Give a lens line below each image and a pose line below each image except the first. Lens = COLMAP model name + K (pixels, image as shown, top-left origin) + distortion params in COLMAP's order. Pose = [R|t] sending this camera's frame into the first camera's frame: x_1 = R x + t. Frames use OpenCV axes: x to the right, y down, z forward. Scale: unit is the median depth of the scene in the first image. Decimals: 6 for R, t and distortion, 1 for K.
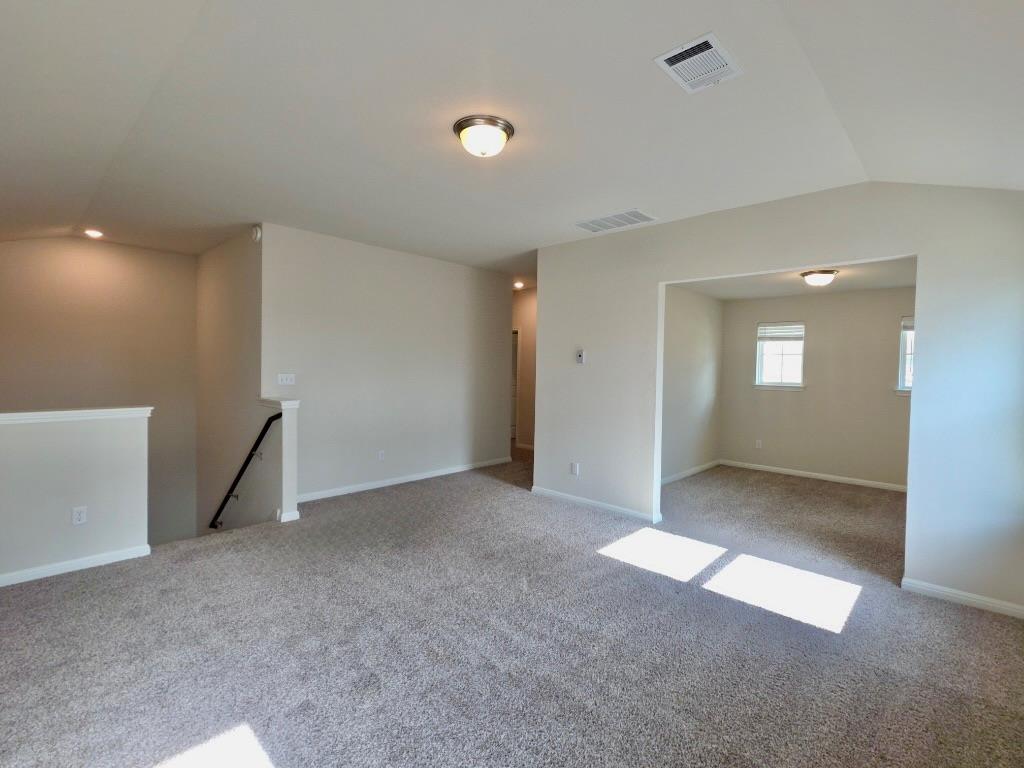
lens RADIAL K [[492.4, 0, 518.0], [0, 492.4, 380.0], [0, 0, 1]] dist [0.026794, -0.000298]
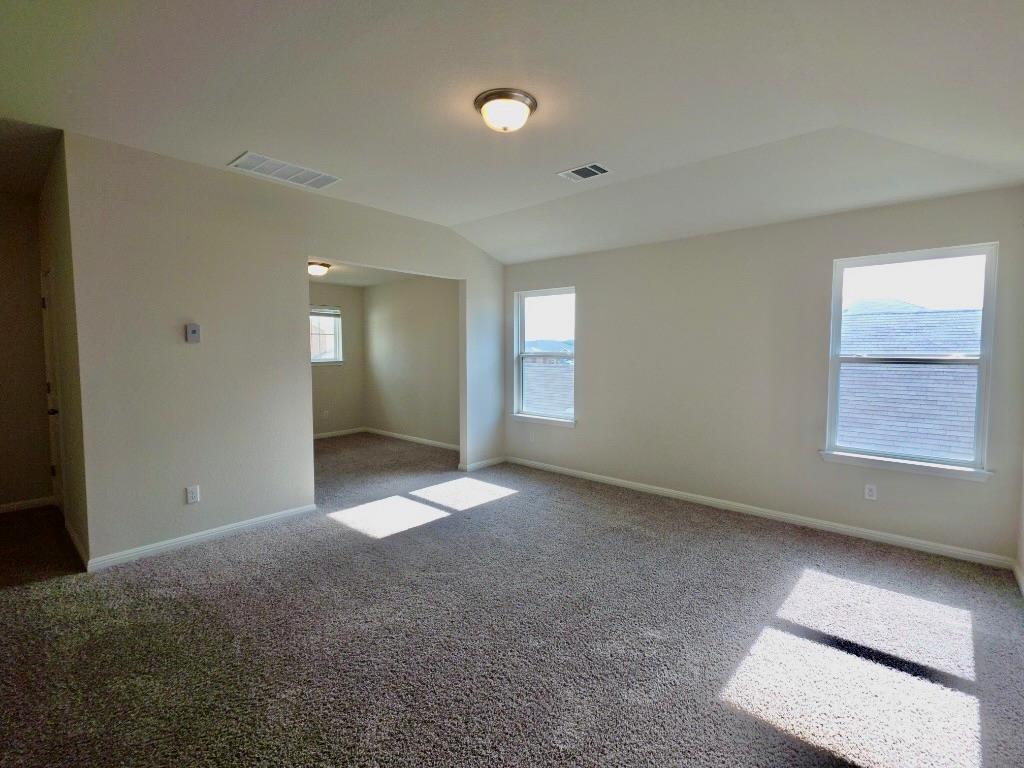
lens RADIAL K [[492.4, 0, 518.0], [0, 492.4, 380.0], [0, 0, 1]] dist [0.026794, -0.000298]
pose [[-0.042360, -0.082791, 0.995666, -0.736301], [0.032346, 0.995925, 0.084189, -0.031728], [-0.998579, 0.035772, -0.039510, 0.703603]]
